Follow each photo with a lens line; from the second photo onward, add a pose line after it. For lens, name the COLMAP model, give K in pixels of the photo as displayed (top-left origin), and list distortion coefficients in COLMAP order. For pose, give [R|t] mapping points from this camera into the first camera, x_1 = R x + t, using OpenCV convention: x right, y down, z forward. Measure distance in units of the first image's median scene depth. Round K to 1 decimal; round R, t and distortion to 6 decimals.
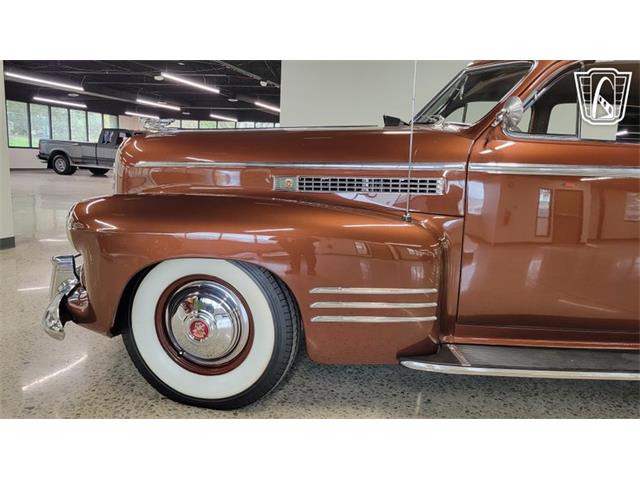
lens RADIAL K [[480.1, 0, 316.7], [0, 480.1, 239.7], [0, 0, 1]] dist [0.034845, -0.008157]
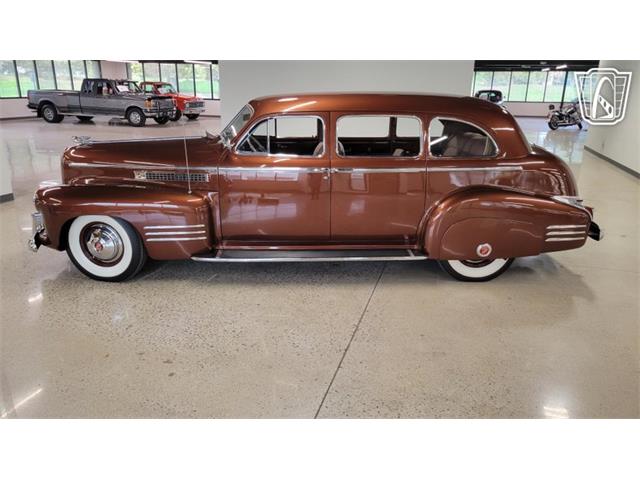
lens RADIAL K [[478.9, 0, 321.1], [0, 478.9, 226.7], [0, 0, 1]] dist [0.029075, -0.005896]
pose [[0.999517, -0.031061, 0.000269, 0.106506], [0.030796, 0.992042, 0.122081, -0.019444], [-0.004059, -0.122014, 0.992520, -0.163066]]
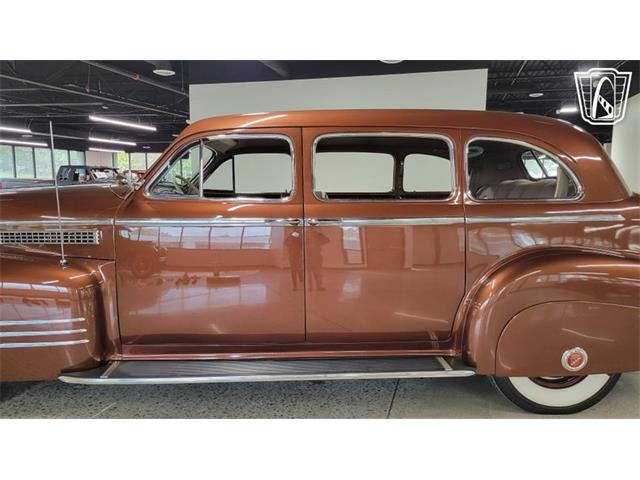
lens RADIAL K [[480.1, 0, 316.7], [0, 480.1, 239.7], [0, 0, 1]] dist [0.034845, -0.008157]
pose [[0.999195, -0.039506, 0.006981, 0.116624], [0.039786, 0.998148, -0.046028, -0.003136], [-0.005150, 0.046268, 0.998916, -0.041157]]
